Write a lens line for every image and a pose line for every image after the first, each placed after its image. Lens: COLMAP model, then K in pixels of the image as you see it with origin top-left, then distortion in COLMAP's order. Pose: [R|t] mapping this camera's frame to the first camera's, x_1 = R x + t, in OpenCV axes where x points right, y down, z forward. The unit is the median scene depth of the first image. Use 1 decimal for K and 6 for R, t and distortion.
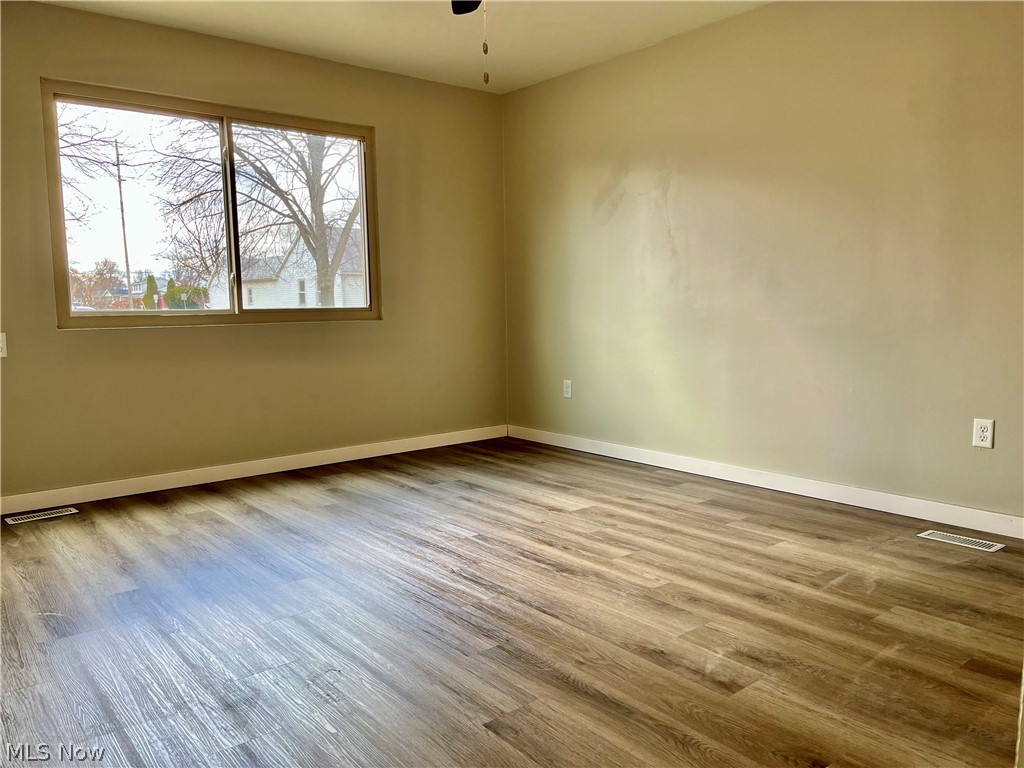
lens RADIAL K [[779.2, 0, 516.0], [0, 779.2, 384.4], [0, 0, 1]] dist [0.062537, -0.078832]
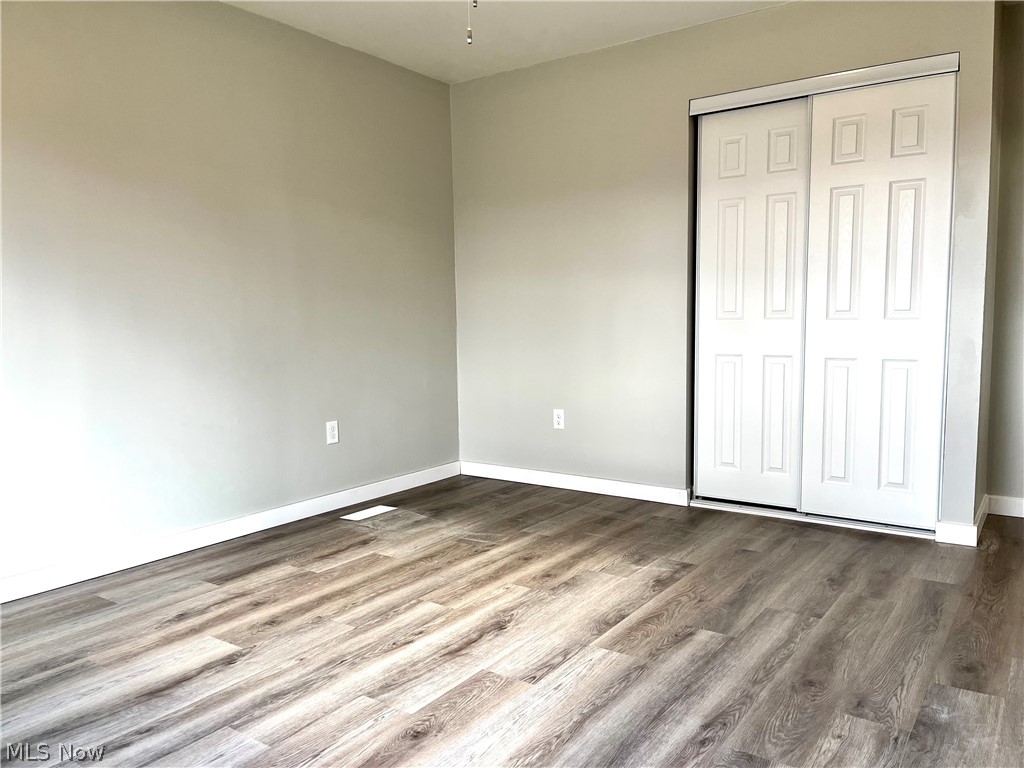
lens RADIAL K [[779.2, 0, 515.2], [0, 779.2, 383.3], [0, 0, 1]] dist [0.062537, -0.078832]
pose [[-0.259823, -0.074443, 0.962783, -0.801870], [0.121149, 0.986634, 0.108981, -0.136727], [-0.958027, 0.144956, -0.247331, 1.175133]]
